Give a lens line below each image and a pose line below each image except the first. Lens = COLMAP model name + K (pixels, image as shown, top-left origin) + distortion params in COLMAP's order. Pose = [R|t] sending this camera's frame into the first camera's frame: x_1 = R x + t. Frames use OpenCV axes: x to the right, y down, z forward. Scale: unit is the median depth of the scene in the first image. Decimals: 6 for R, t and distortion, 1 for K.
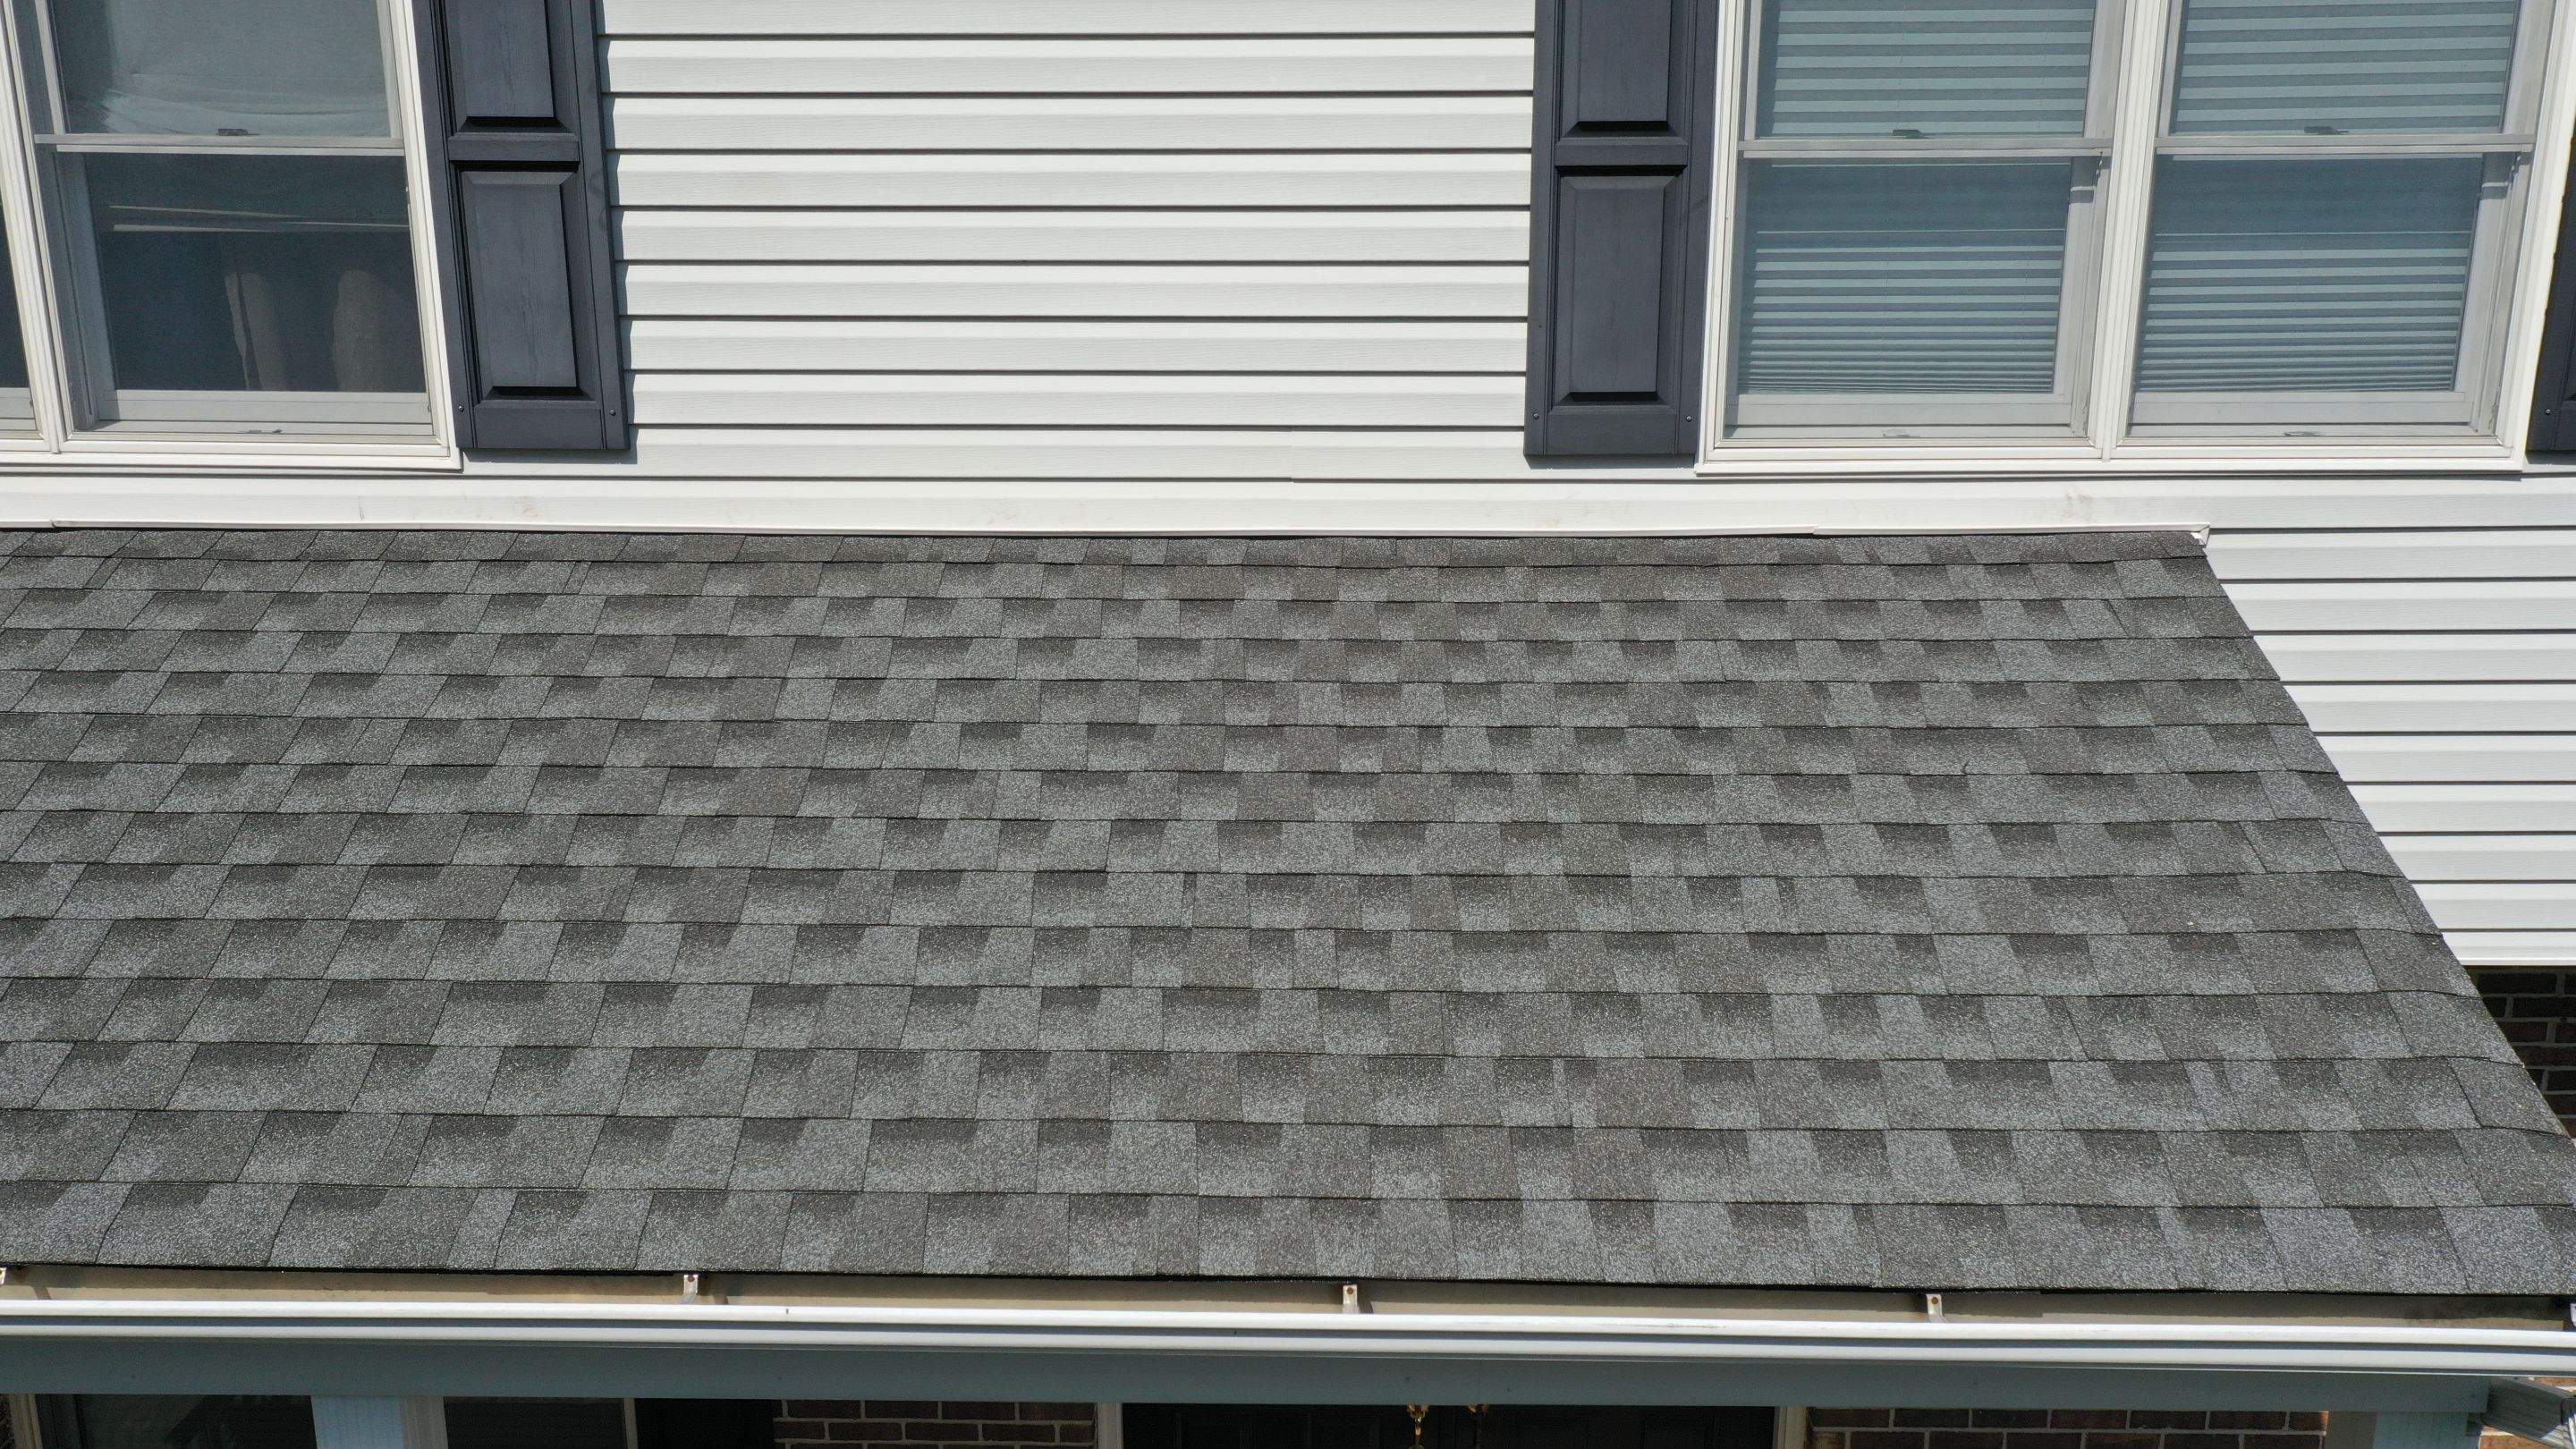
lens RADIAL K [[2031.3, 0, 1303.0], [0, 2031.3, 724.2], [0, 0, 1]] dist [0.013227, 0.005033]
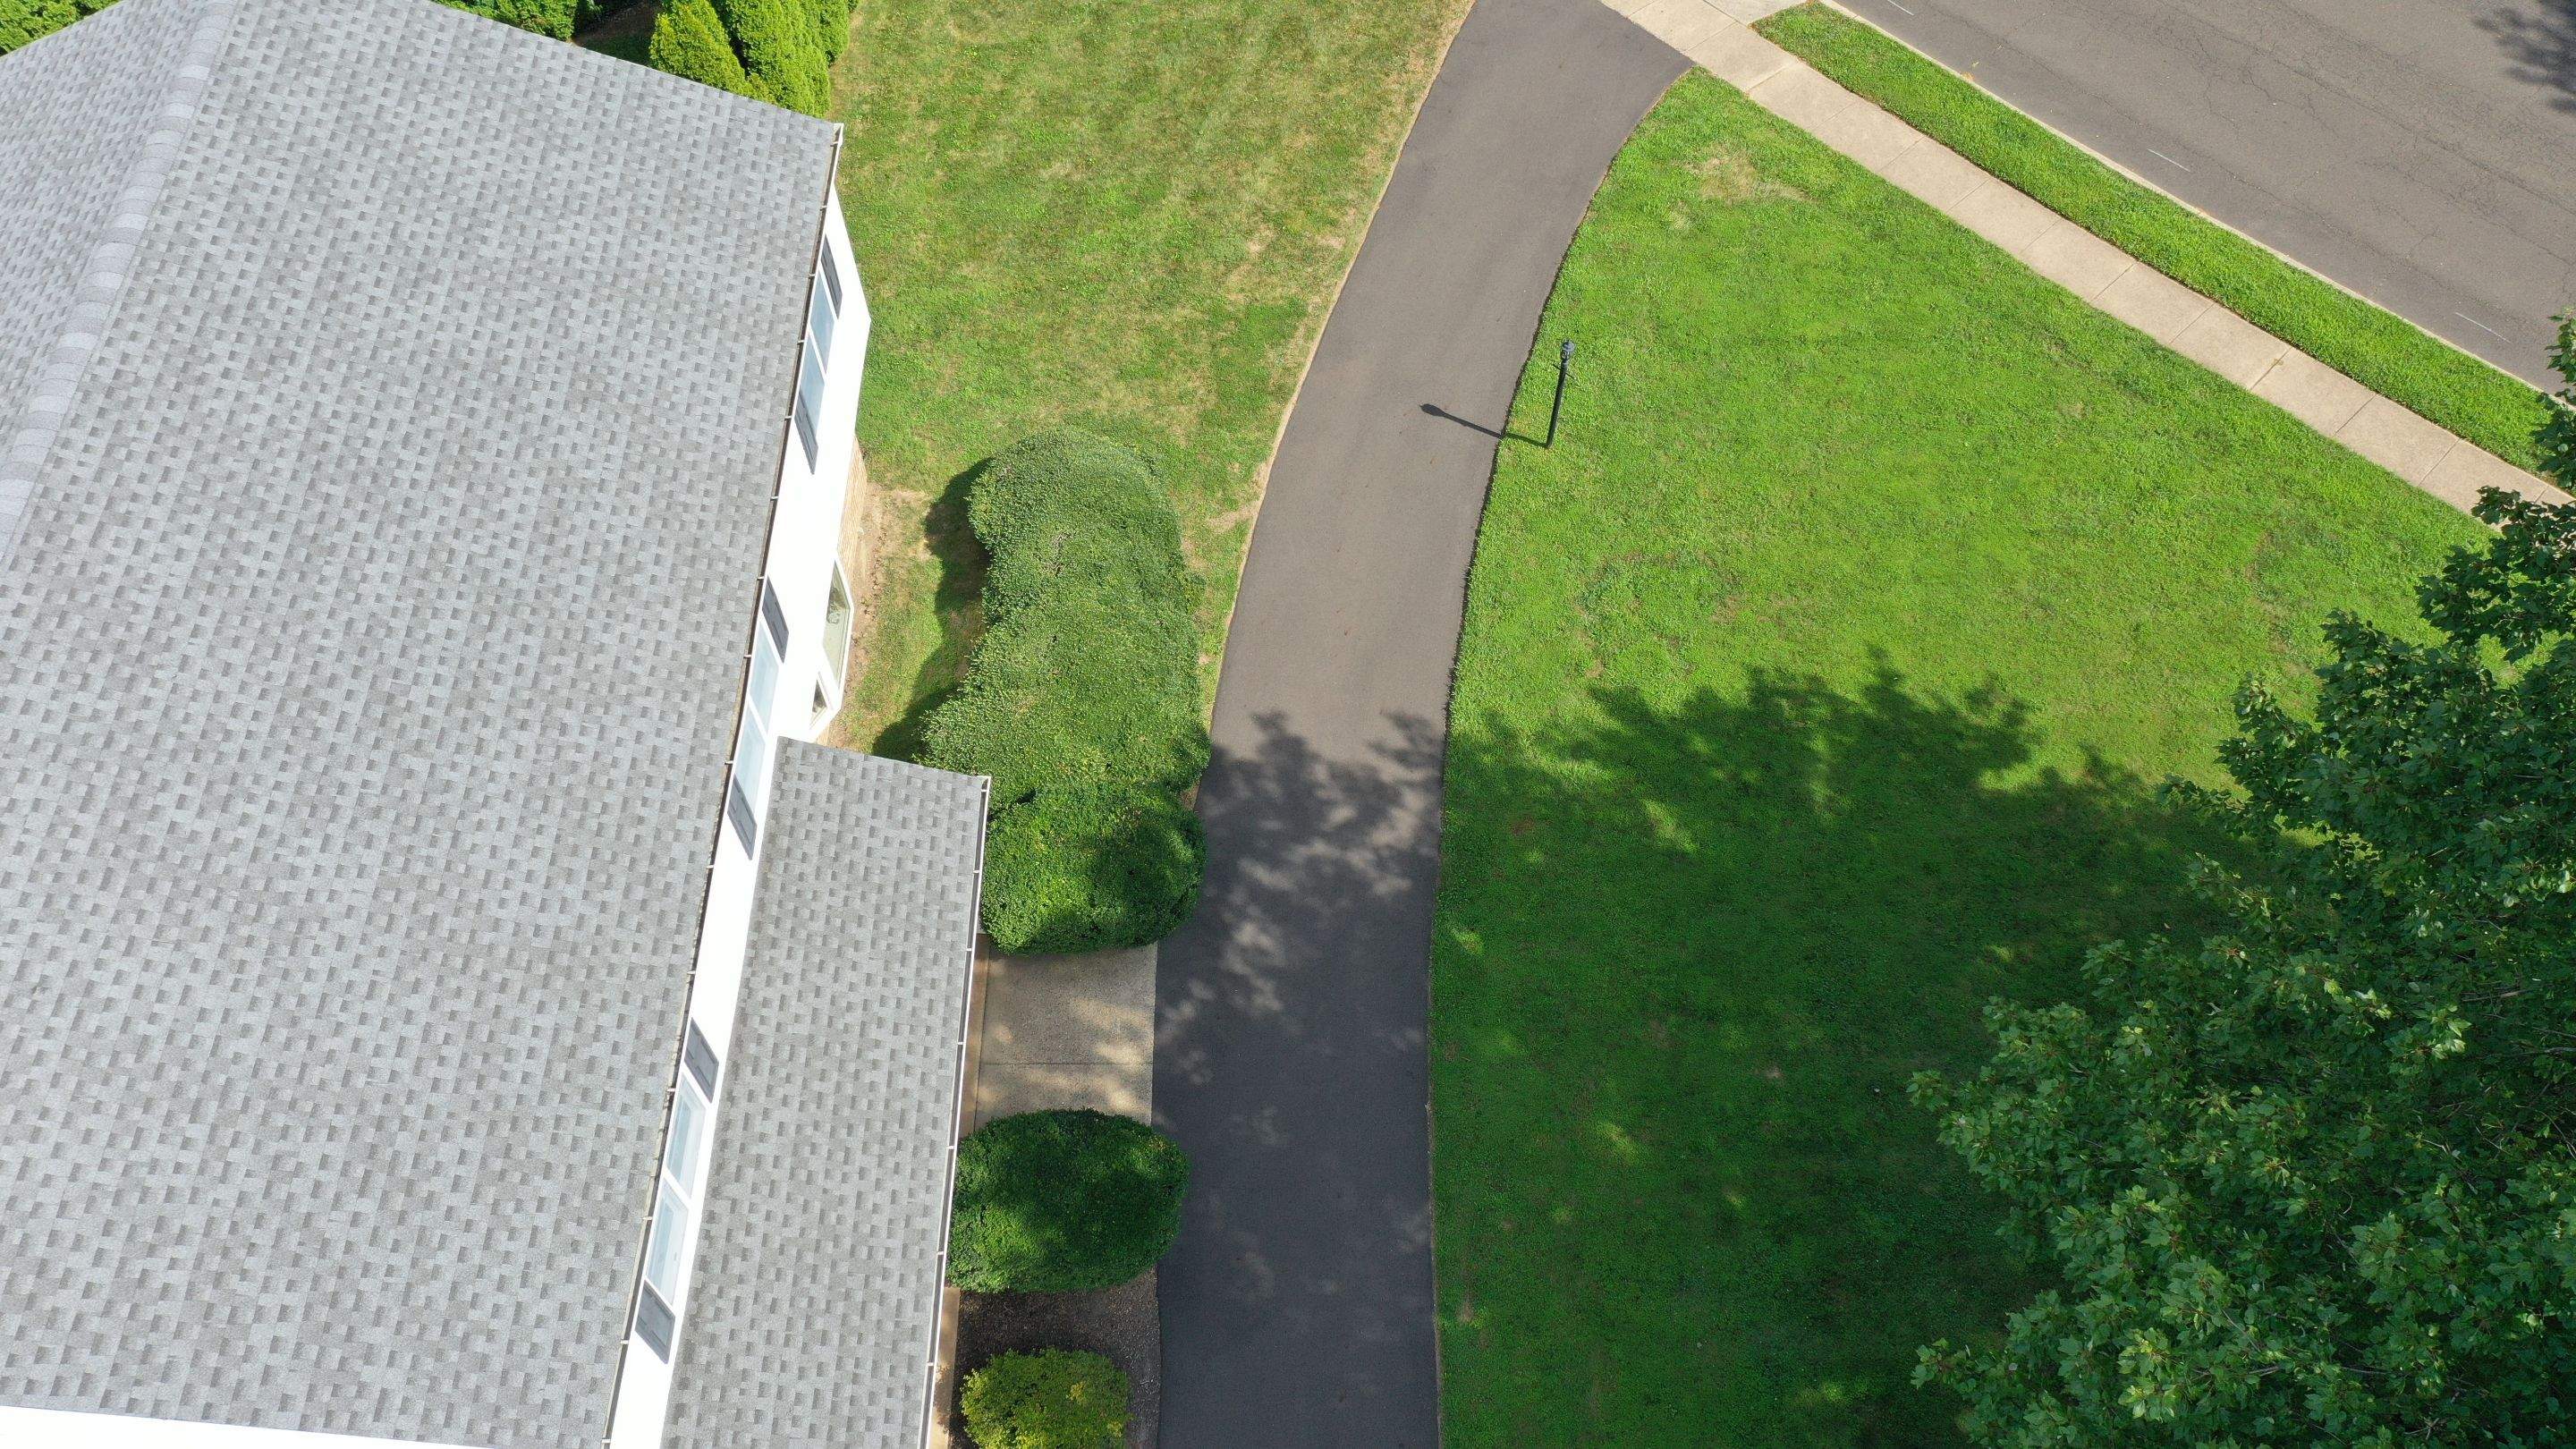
lens RADIAL K [[2031.3, 0, 1292.4], [0, 2031.3, 733.5], [0, 0, 1]] dist [0.013227, 0.005033]
pose [[-0.017596, -0.837774, 0.545734, -1.974952], [0.252680, 0.524375, 0.813132, -3.396464], [-0.967390, 0.152204, 0.202462, -0.949750]]
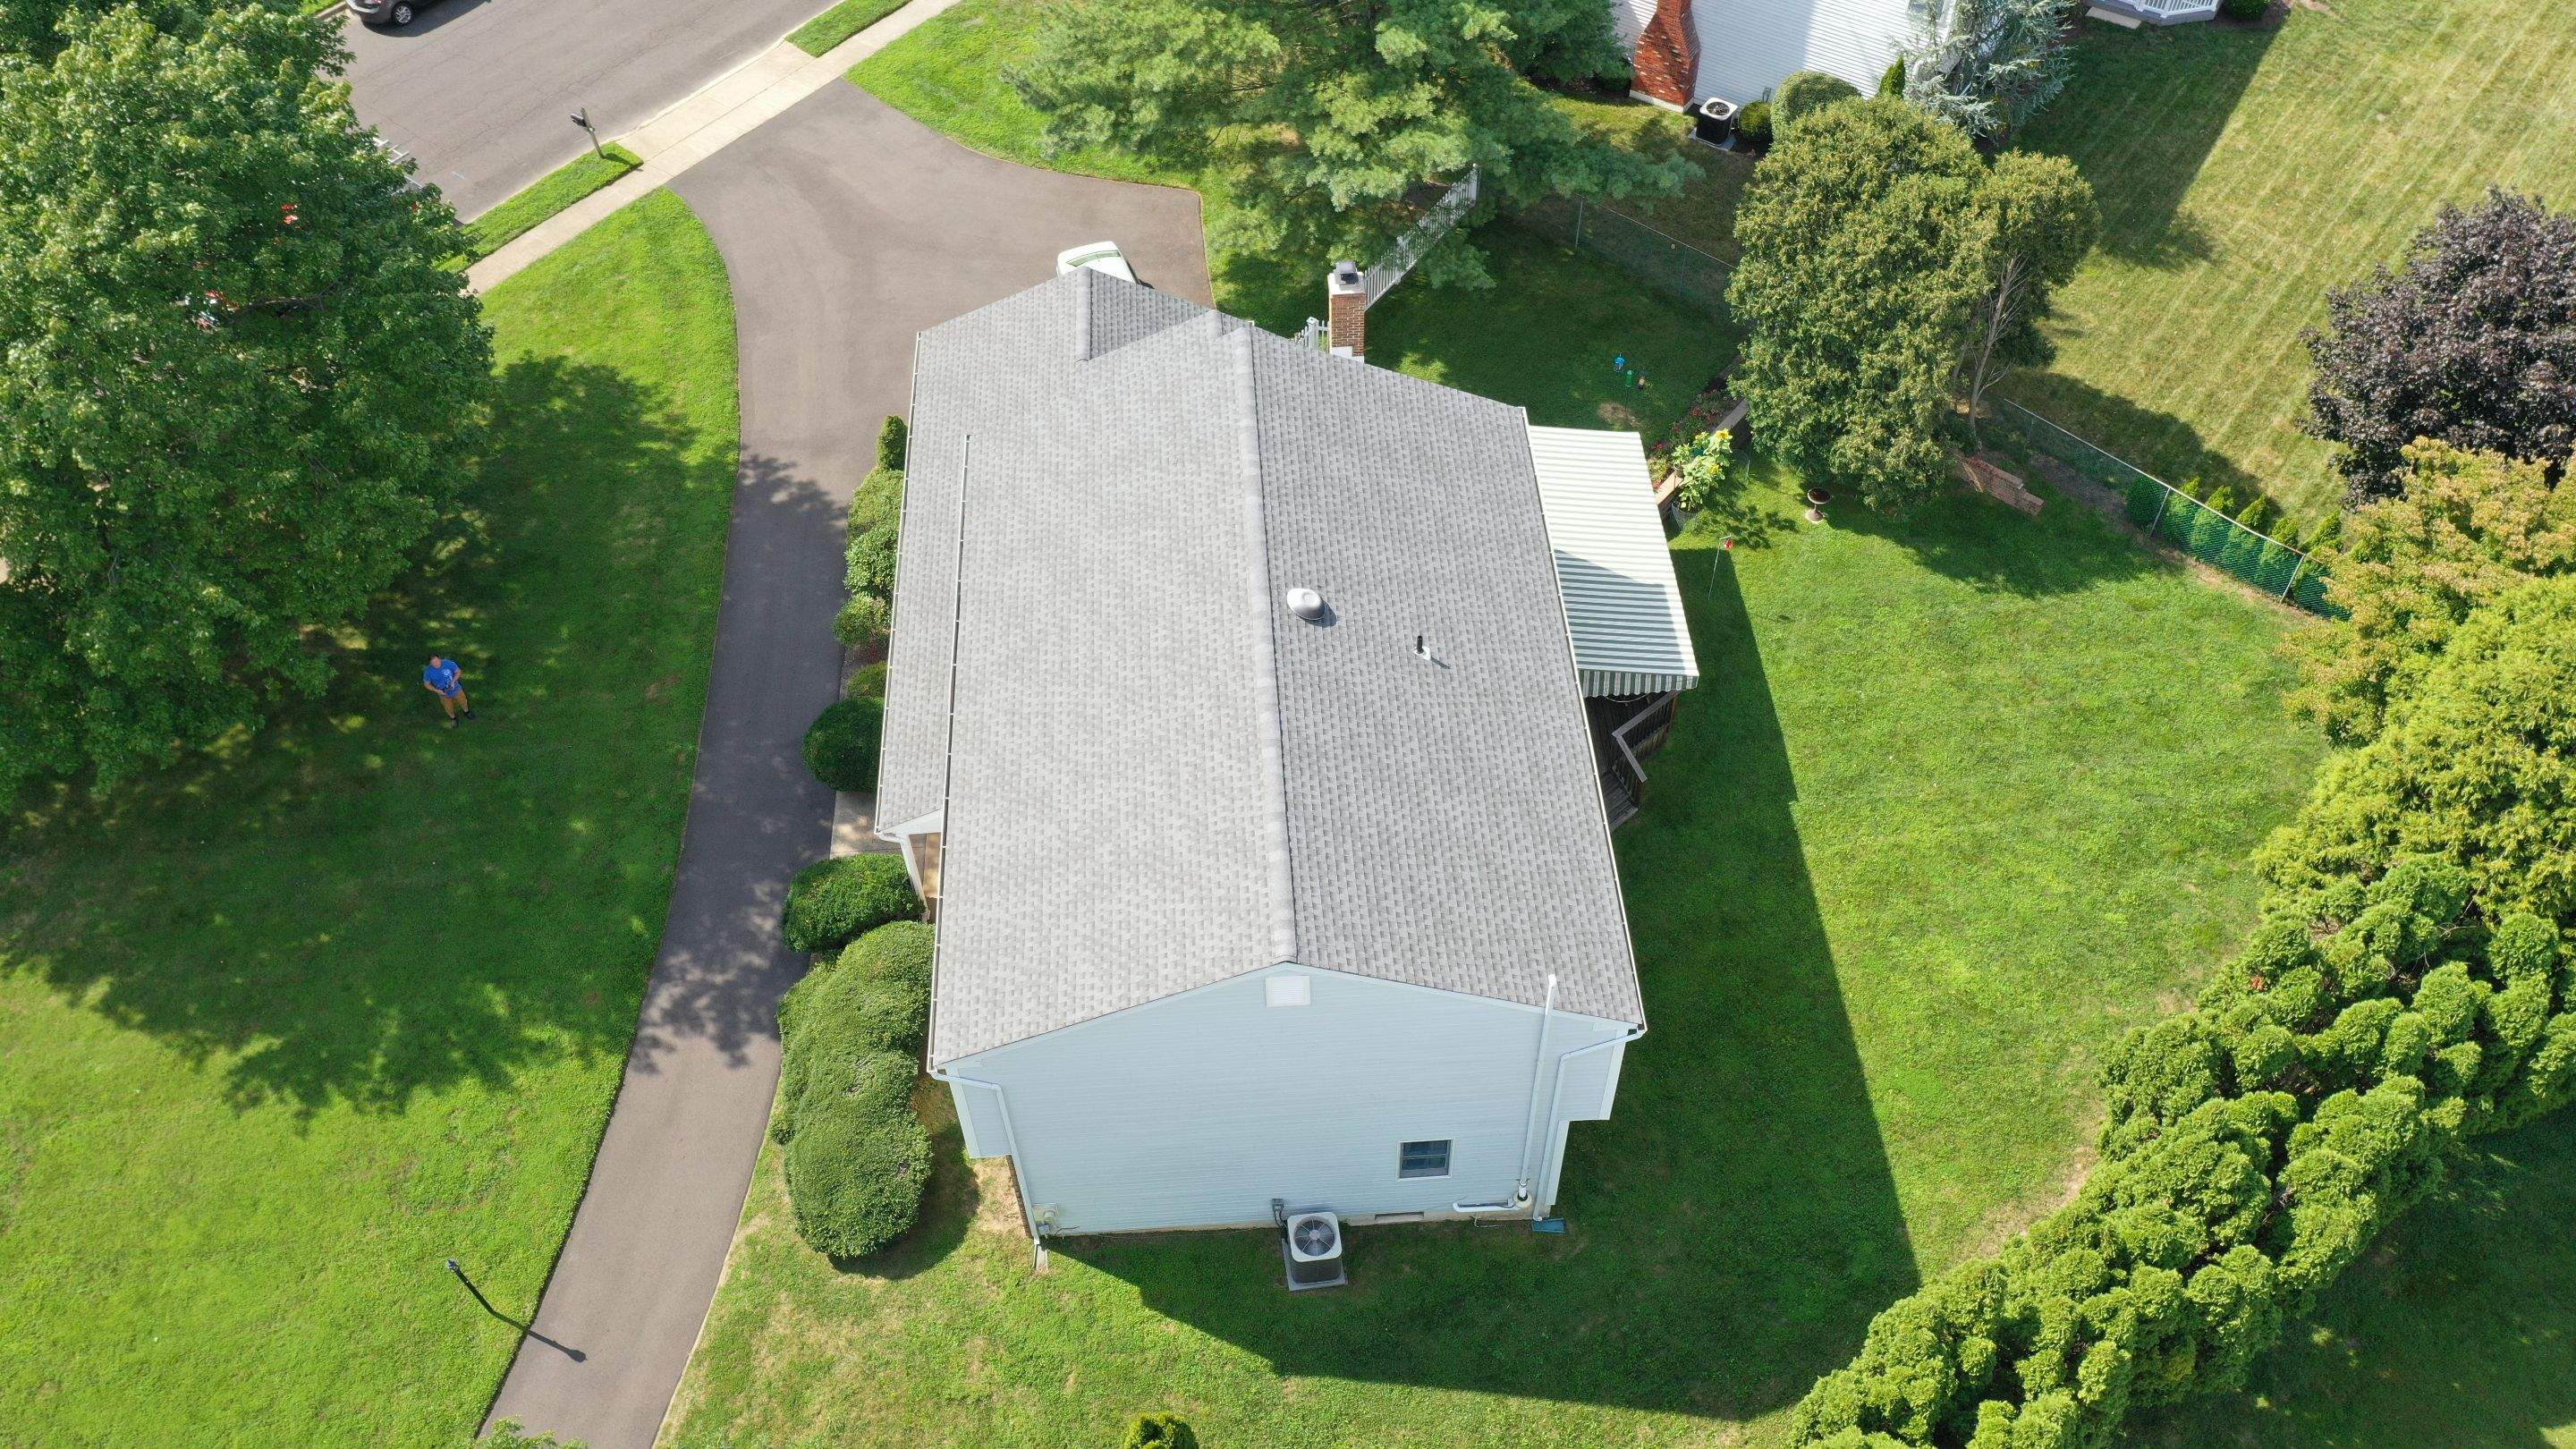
lens RADIAL K [[2031.3, 0, 1281.7], [0, 2031.3, 722.7], [0, 0, 1]] dist [0.013227, 0.005033]
pose [[0.072571, 0.766586, -0.638028, 5.388174], [-0.221180, 0.636156, 0.739179, -6.419892], [0.972529, 0.087476, 0.215720, 0.438946]]
